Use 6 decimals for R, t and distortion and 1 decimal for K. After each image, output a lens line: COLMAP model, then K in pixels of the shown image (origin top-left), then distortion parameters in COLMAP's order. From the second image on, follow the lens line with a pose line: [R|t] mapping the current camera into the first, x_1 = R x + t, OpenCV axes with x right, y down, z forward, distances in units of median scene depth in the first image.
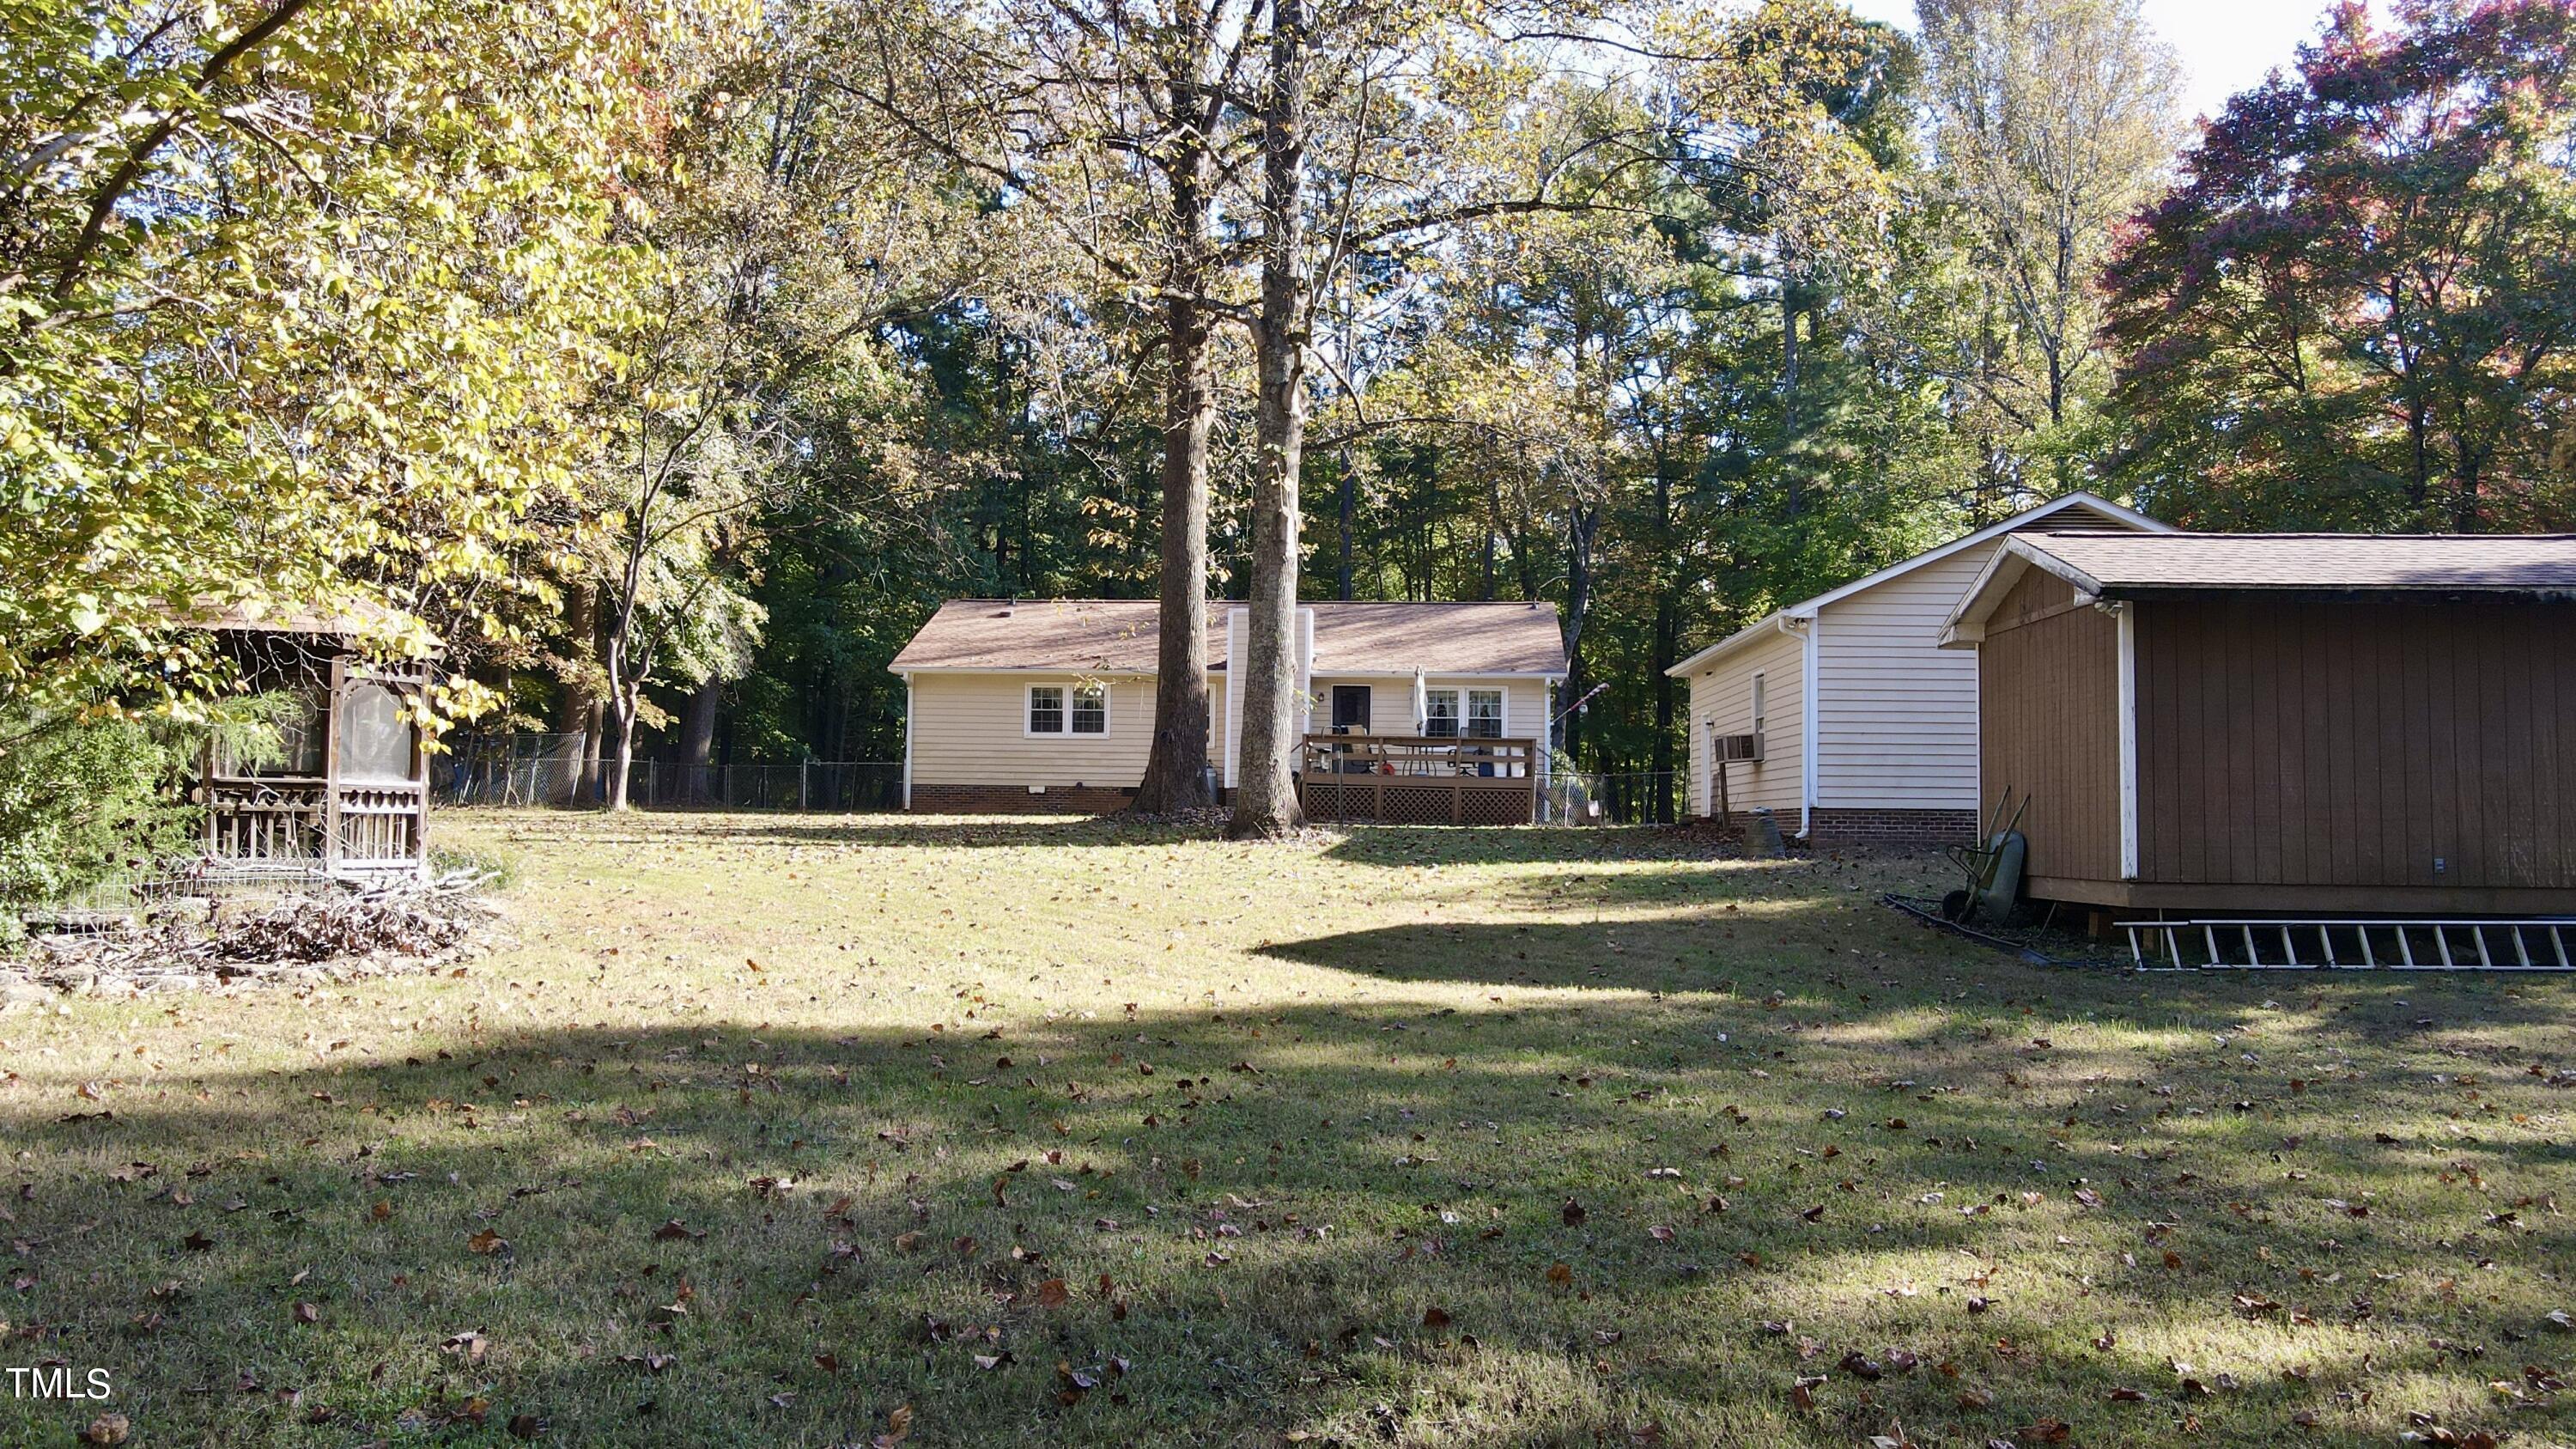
lens RADIAL K [[1849.1, 0, 1291.0], [0, 1849.1, 717.6], [0, 0, 1]] dist [0.006747, 0.003018]
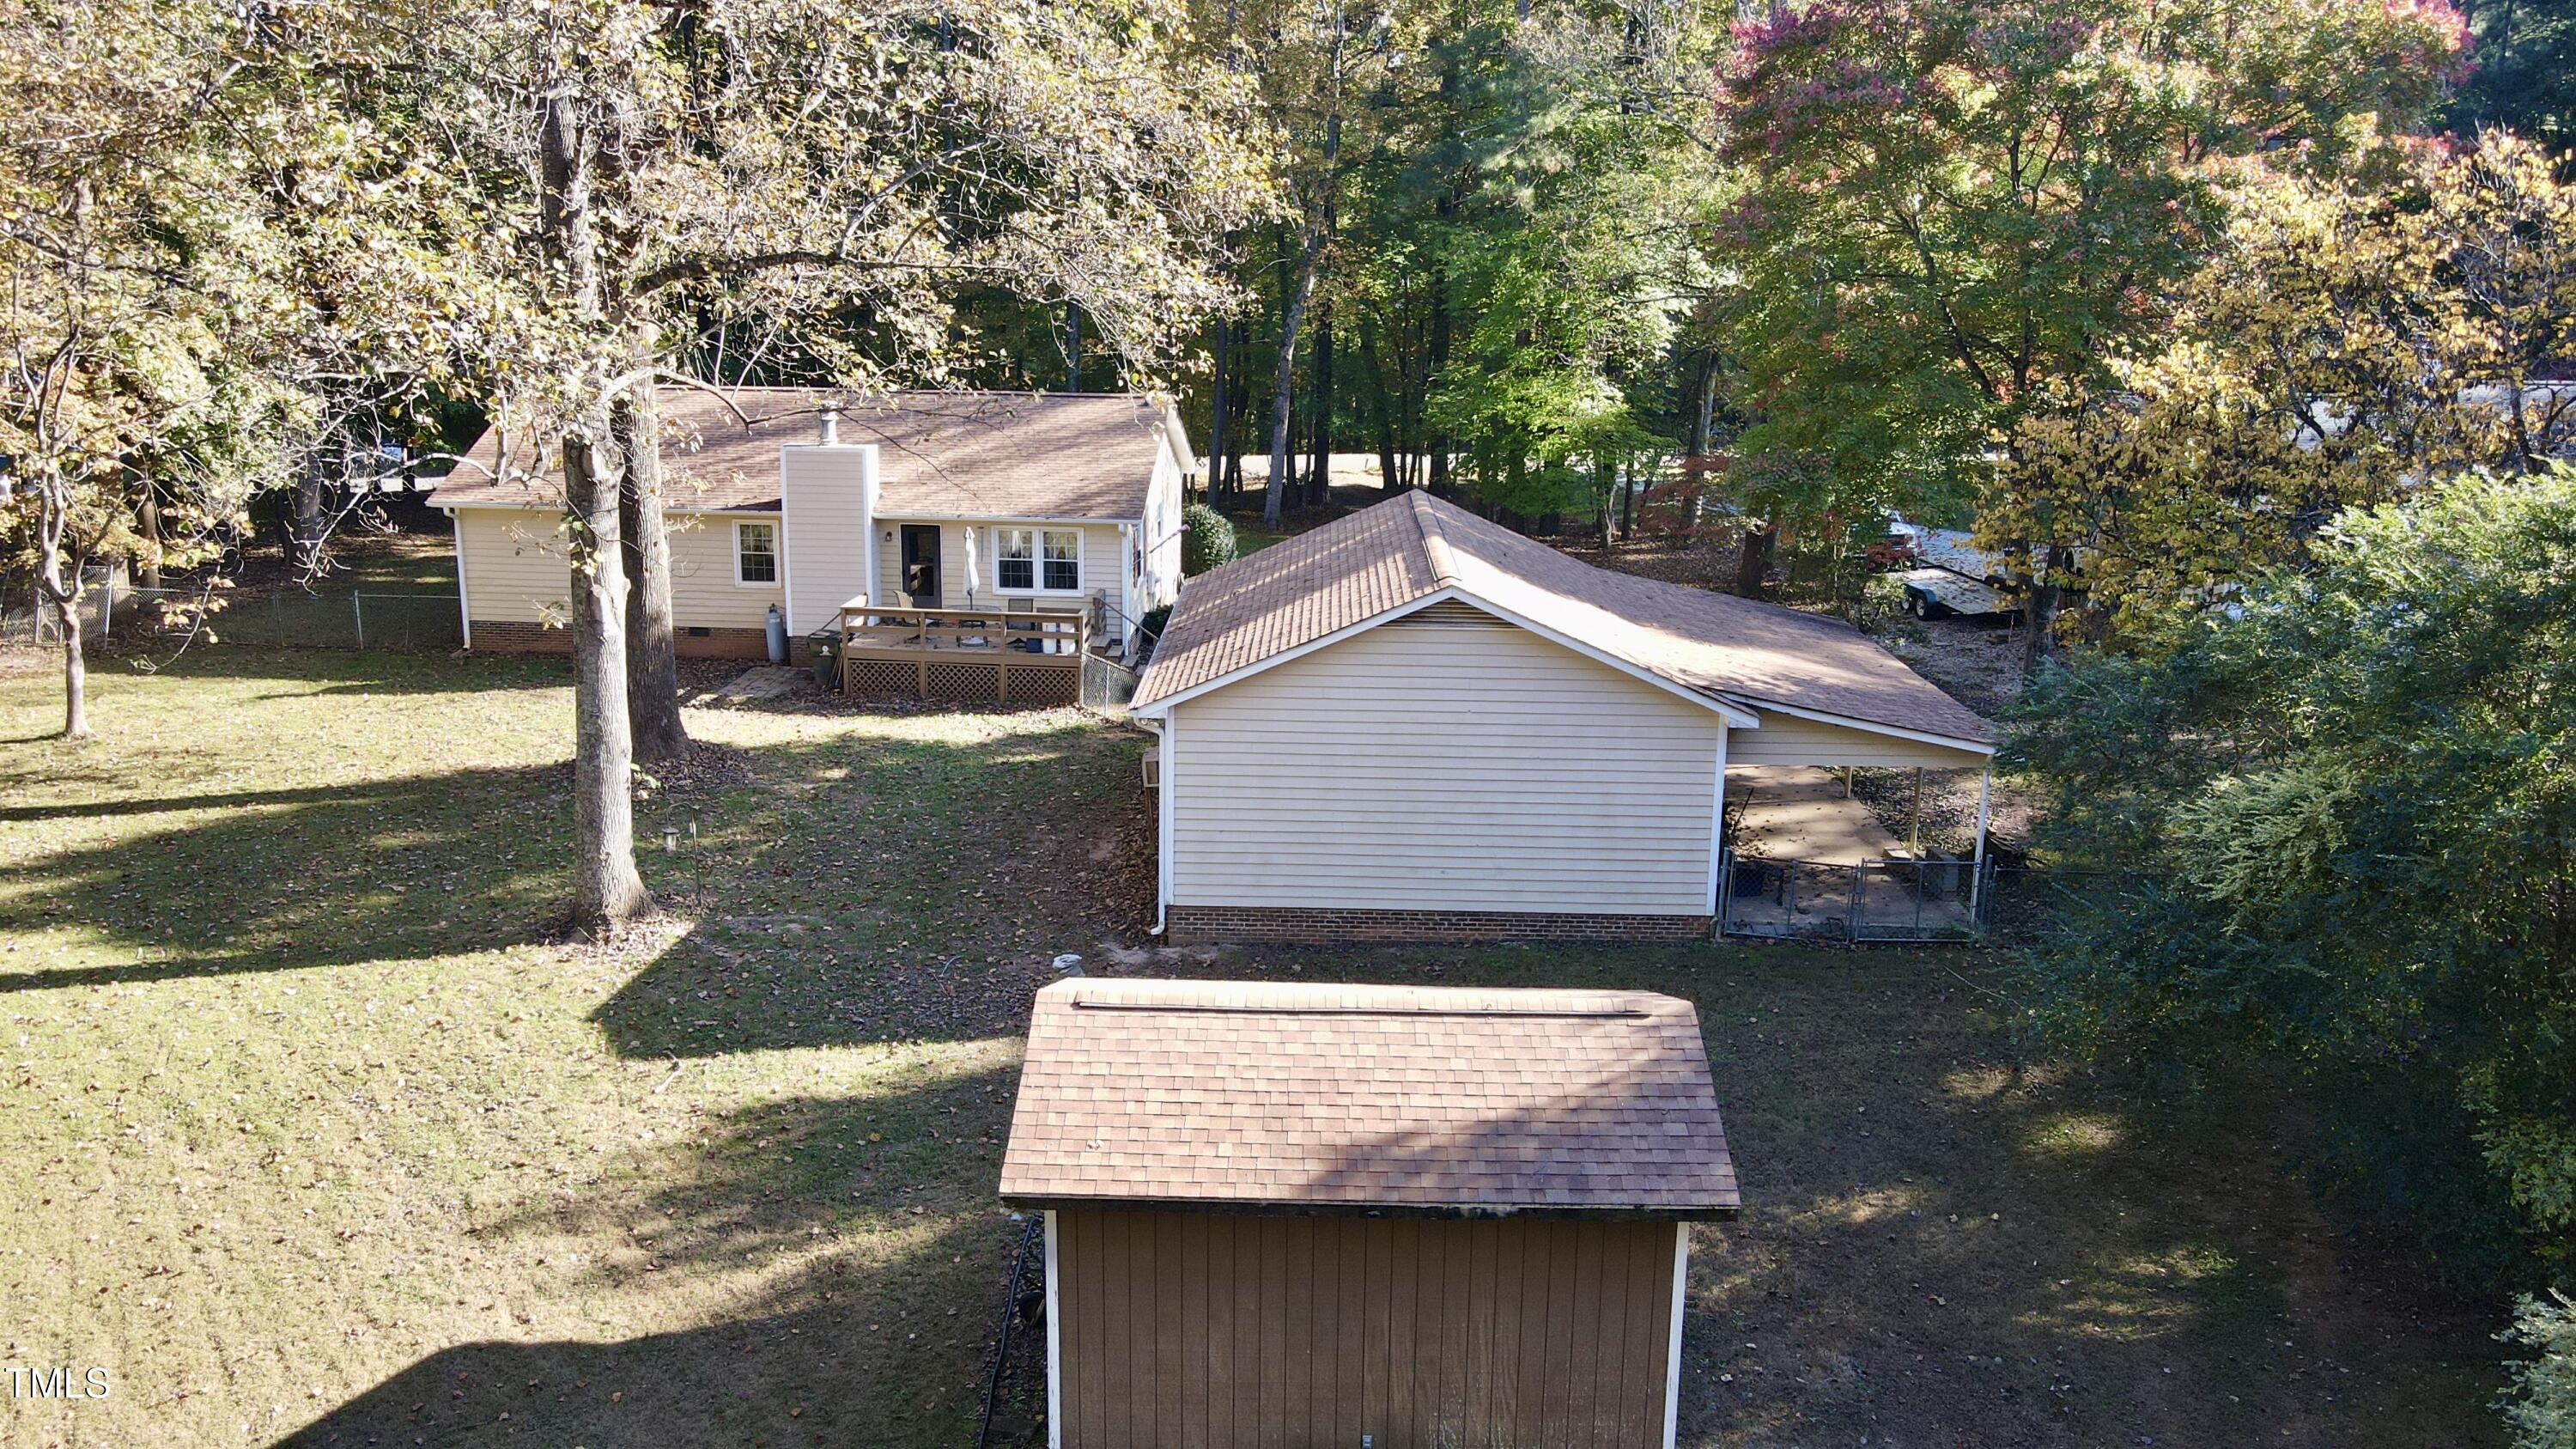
lens RADIAL K [[1849.1, 0, 1278.4], [0, 1849.1, 719.6], [0, 0, 1]] dist [0.006747, 0.003018]
pose [[0.999694, -0.004756, 0.024283, 0.313173], [-0.002411, 0.957960, 0.286891, -0.315961], [-0.024627, -0.286862, 0.957655, 0.106233]]
